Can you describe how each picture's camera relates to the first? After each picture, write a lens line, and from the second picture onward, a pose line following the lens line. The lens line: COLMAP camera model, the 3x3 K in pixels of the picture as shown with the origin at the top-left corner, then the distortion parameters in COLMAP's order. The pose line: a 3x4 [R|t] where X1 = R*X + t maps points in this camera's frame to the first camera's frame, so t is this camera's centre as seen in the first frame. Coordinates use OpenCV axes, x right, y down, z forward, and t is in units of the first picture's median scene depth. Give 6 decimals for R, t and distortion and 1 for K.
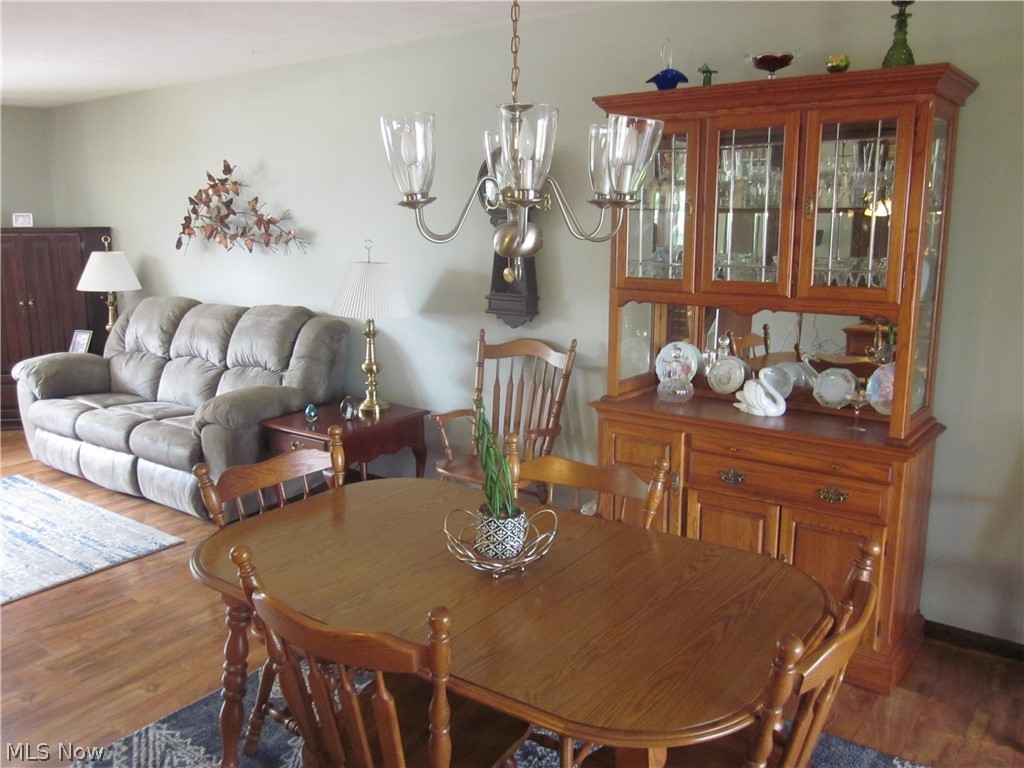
lens RADIAL K [[850.7, 0, 515.7], [0, 850.7, 387.2], [0, 0, 1]] dist [-0.039156, 0.005972]
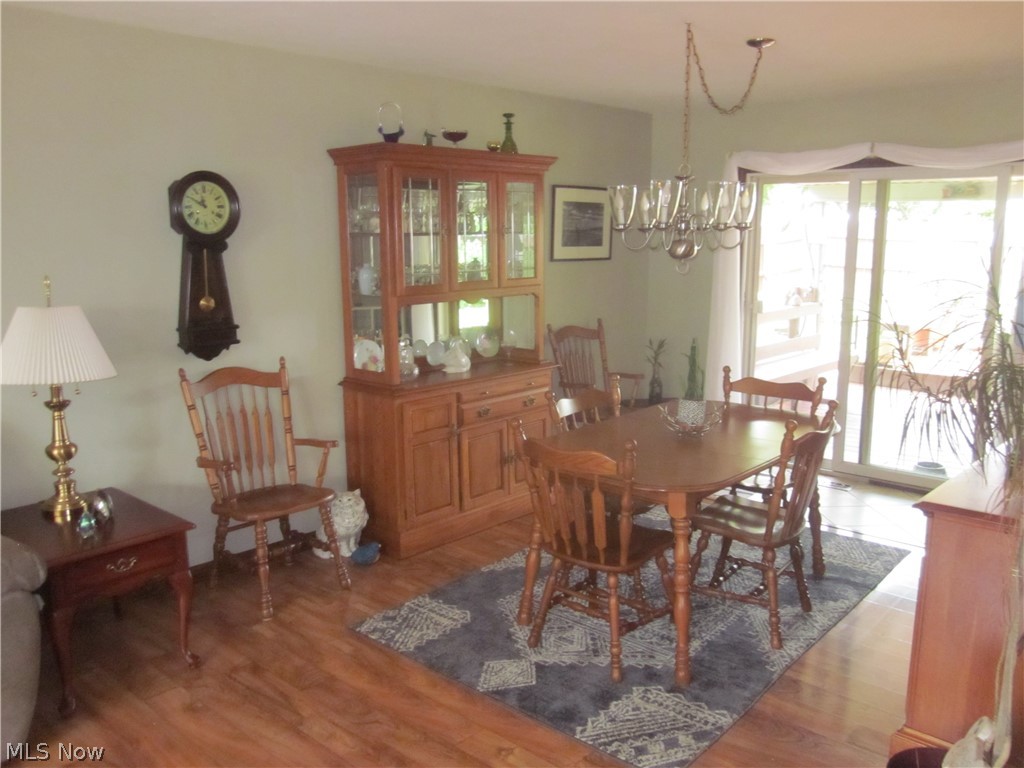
lens RADIAL K [[850.7, 0, 510.1], [0, 850.7, 384.8], [0, 0, 1]] dist [-0.039156, 0.005972]
pose [[0.085140, -0.167985, 0.982106, -0.786604], [0.209351, 0.966697, 0.147201, -0.098188], [-0.974127, 0.193072, 0.117472, 0.505906]]
